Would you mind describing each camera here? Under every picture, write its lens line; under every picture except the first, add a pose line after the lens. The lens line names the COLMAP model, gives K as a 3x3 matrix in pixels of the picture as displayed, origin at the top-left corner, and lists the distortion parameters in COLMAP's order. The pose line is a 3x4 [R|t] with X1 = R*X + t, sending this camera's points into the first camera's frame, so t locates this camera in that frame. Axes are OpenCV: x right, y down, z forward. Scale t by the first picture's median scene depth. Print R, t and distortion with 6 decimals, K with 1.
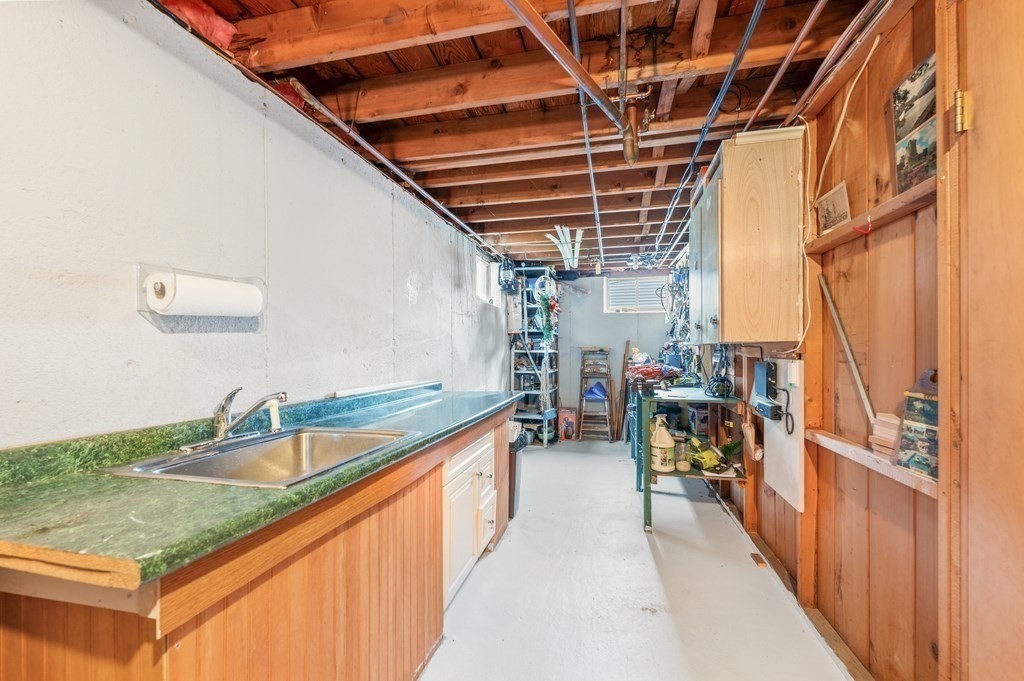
lens RADIAL K [[410.0, 0, 514.5], [0, 410.0, 344.3], [0, 0, 1]] dist [0.000287, 0.000055]
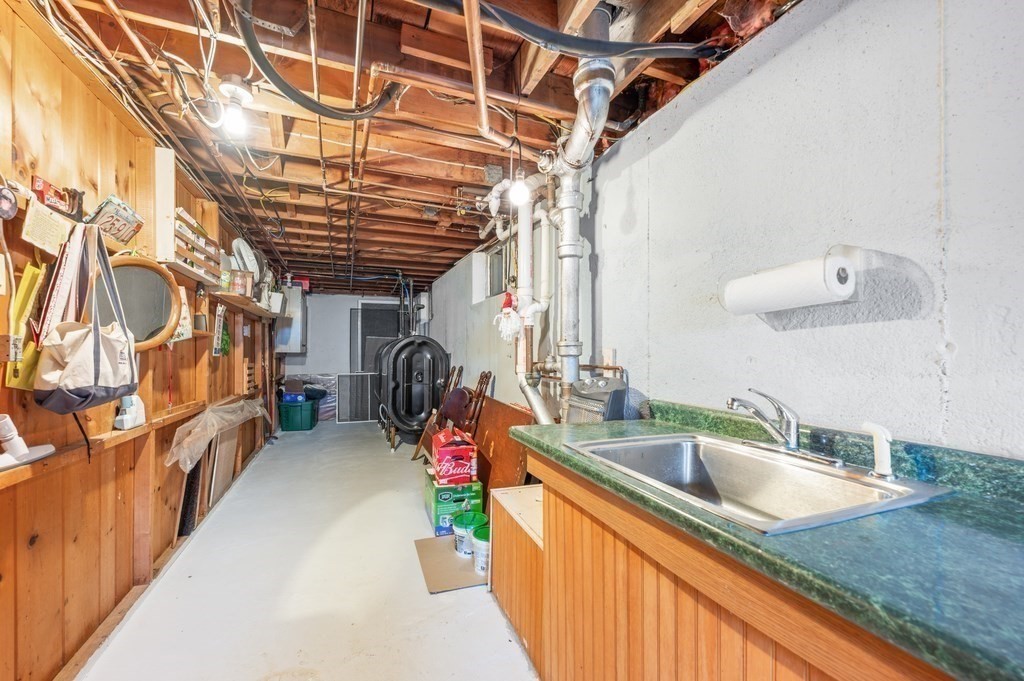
lens RADIAL K [[410.0, 0, 502.8], [0, 410.0, 354.1], [0, 0, 1]] dist [0.000287, 0.000055]
pose [[-0.822653, 0.000189, -0.568544, 0.295722], [0.003314, 0.999985, -0.004464, 0.032530], [0.568534, -0.005556, -0.822641, 1.453766]]
